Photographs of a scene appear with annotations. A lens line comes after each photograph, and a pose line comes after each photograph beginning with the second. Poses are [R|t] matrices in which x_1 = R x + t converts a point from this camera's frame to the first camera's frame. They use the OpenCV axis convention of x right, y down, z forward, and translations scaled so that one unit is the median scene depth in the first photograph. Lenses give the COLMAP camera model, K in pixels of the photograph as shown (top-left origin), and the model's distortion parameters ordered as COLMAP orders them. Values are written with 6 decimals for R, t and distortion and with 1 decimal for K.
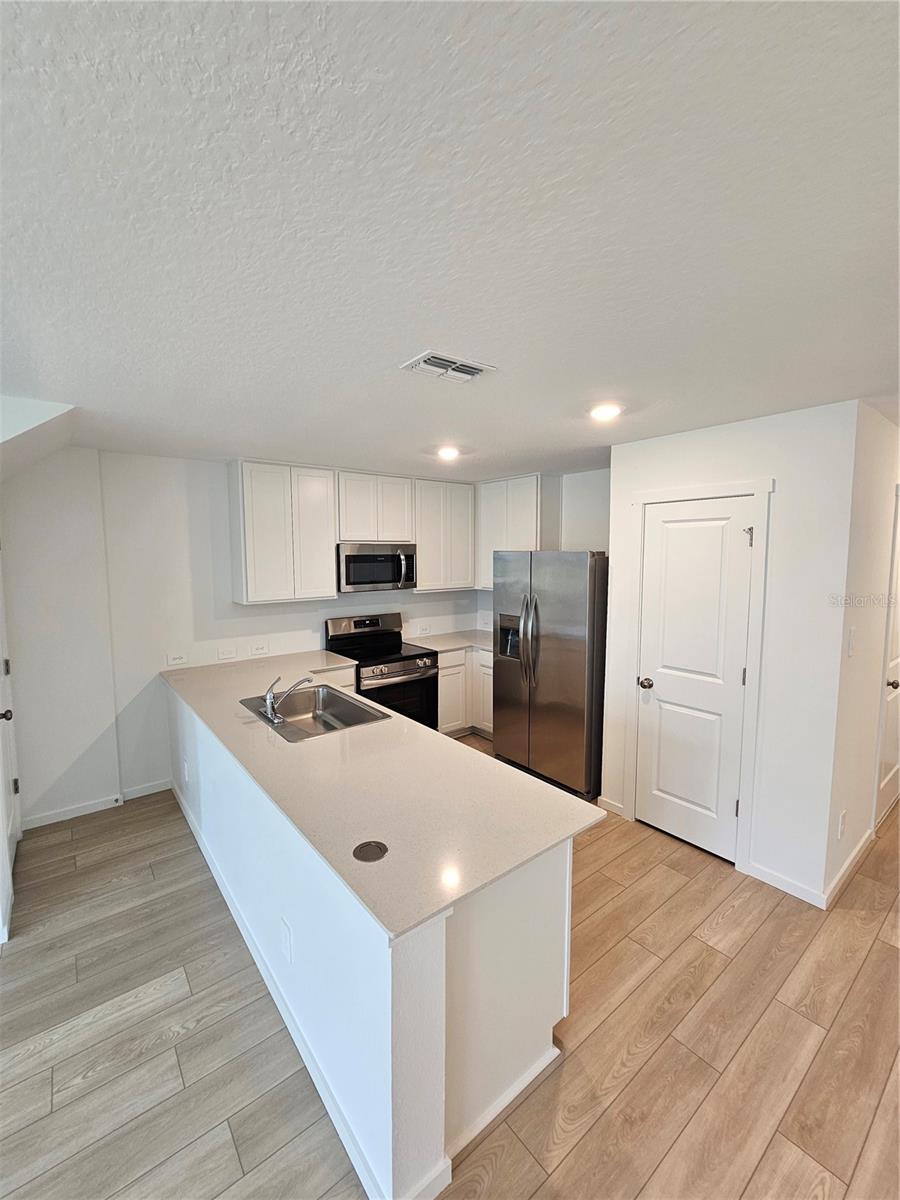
lens RADIAL K [[493.3, 0, 446.6], [0, 493.3, 592.1], [0, 0, 1]] dist [-0.002452, -0.001205]
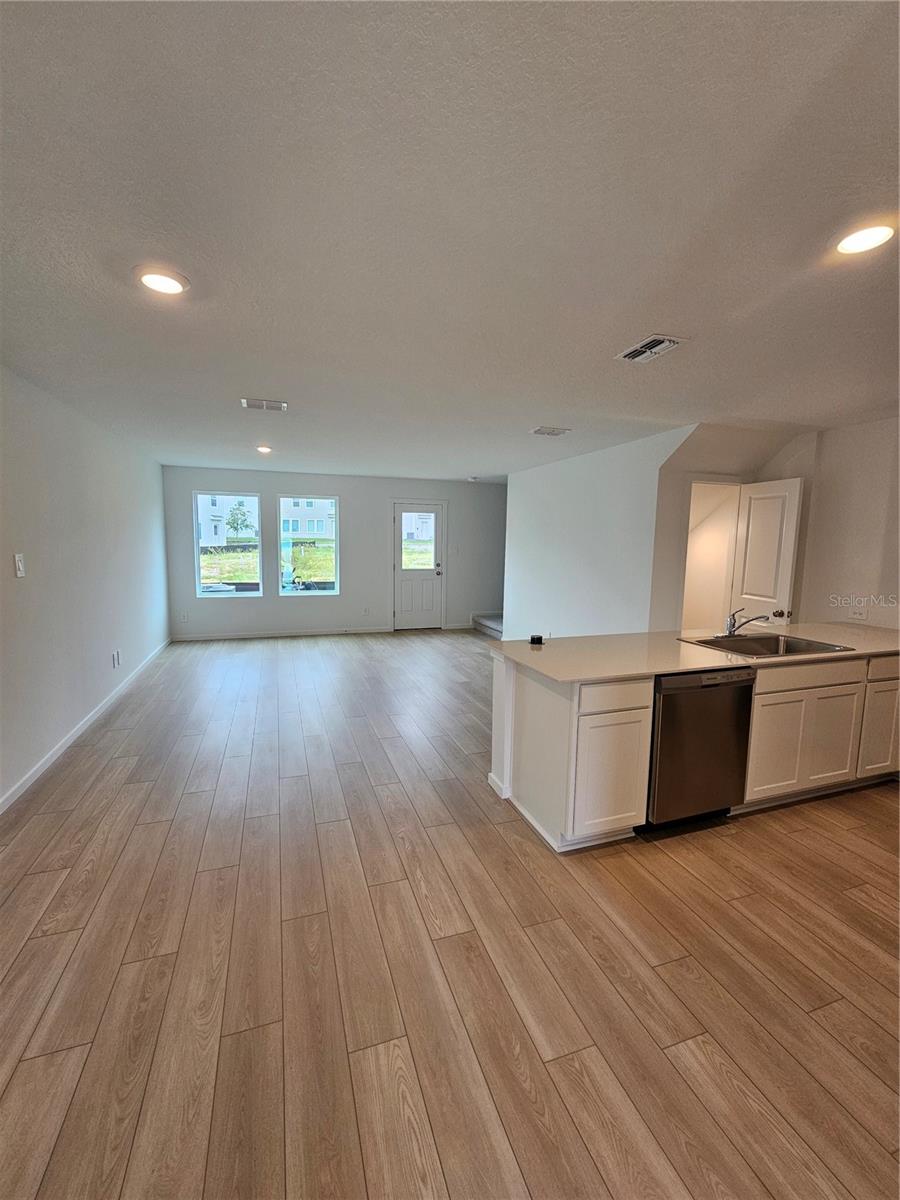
lens RADIAL K [[493.3, 0, 448.2], [0, 493.3, 599.5], [0, 0, 1]] dist [-0.002452, -0.001205]
pose [[-0.322018, 0.112664, -0.940006, 1.596773], [-0.100379, 0.983234, 0.152232, 0.059725], [0.941397, 0.143378, -0.305310, 1.062735]]
